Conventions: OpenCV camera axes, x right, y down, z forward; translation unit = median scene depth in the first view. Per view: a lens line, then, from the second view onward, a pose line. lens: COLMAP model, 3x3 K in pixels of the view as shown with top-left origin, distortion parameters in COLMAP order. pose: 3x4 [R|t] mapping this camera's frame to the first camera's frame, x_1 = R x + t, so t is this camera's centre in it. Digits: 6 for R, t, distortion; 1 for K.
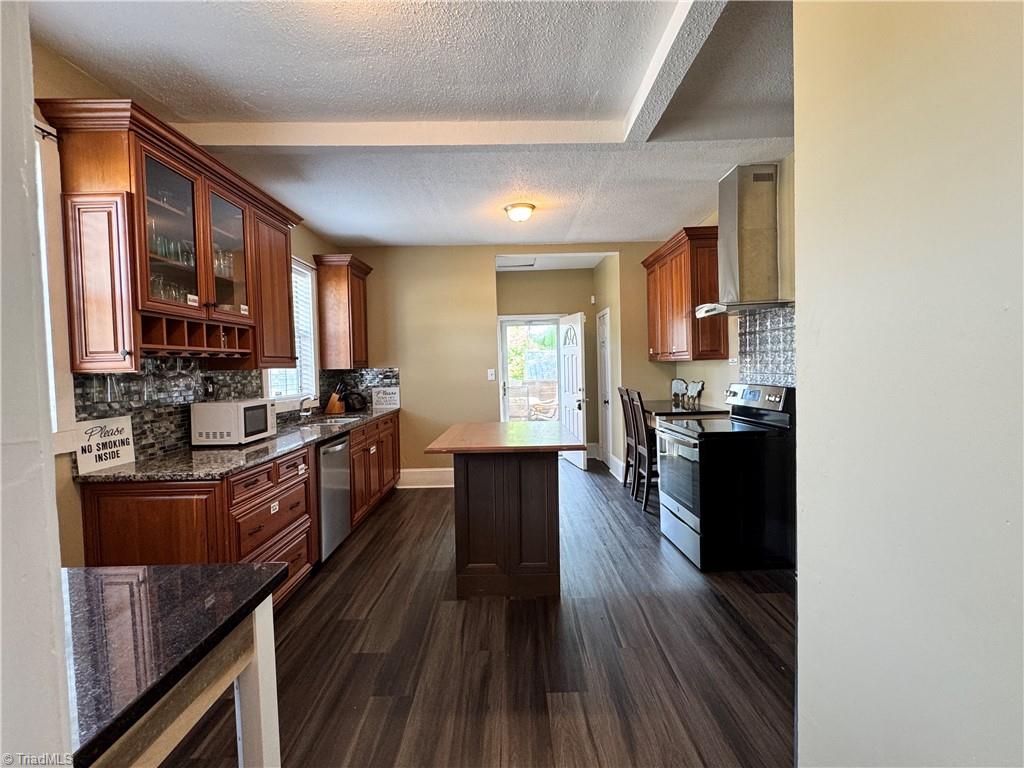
lens RADIAL K [[475.9, 0, 505.1], [0, 475.9, 382.5], [0, 0, 1]] dist [0.000363, -0.000689]
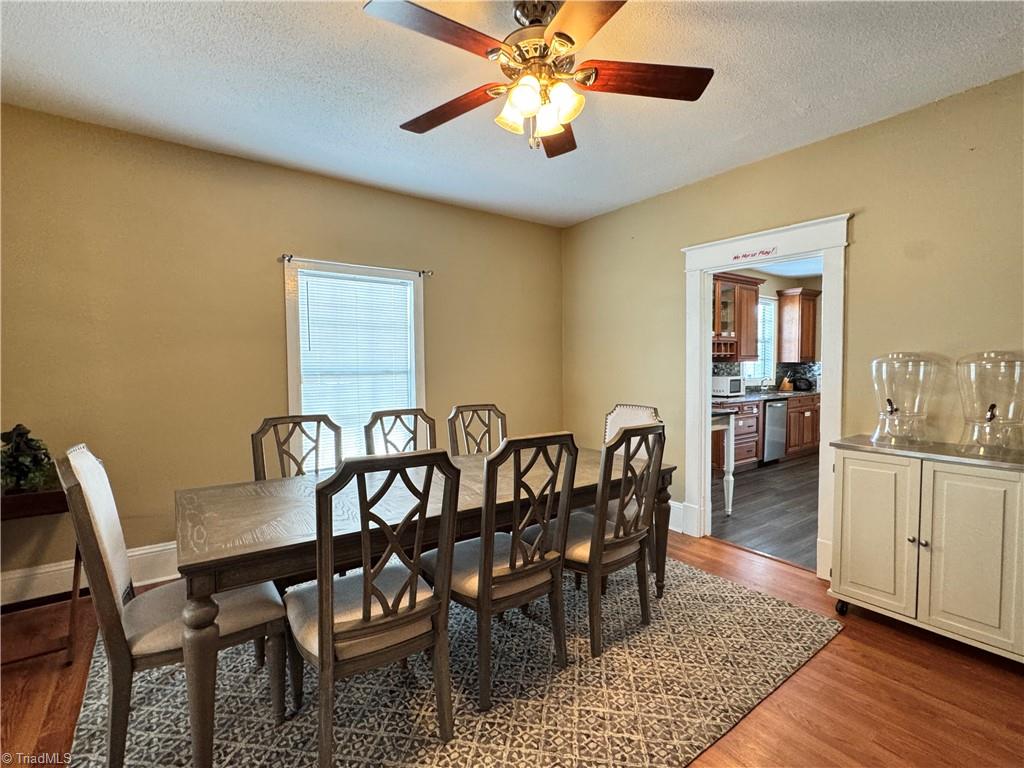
lens RADIAL K [[475.9, 0, 505.1], [0, 475.9, 382.5], [0, 0, 1]] dist [0.000363, -0.000689]
pose [[0.589432, 0.053776, -0.806026, 0.510335], [-0.036069, 0.998539, 0.040244, 0.012952], [0.807012, 0.005351, 0.590510, -0.950413]]
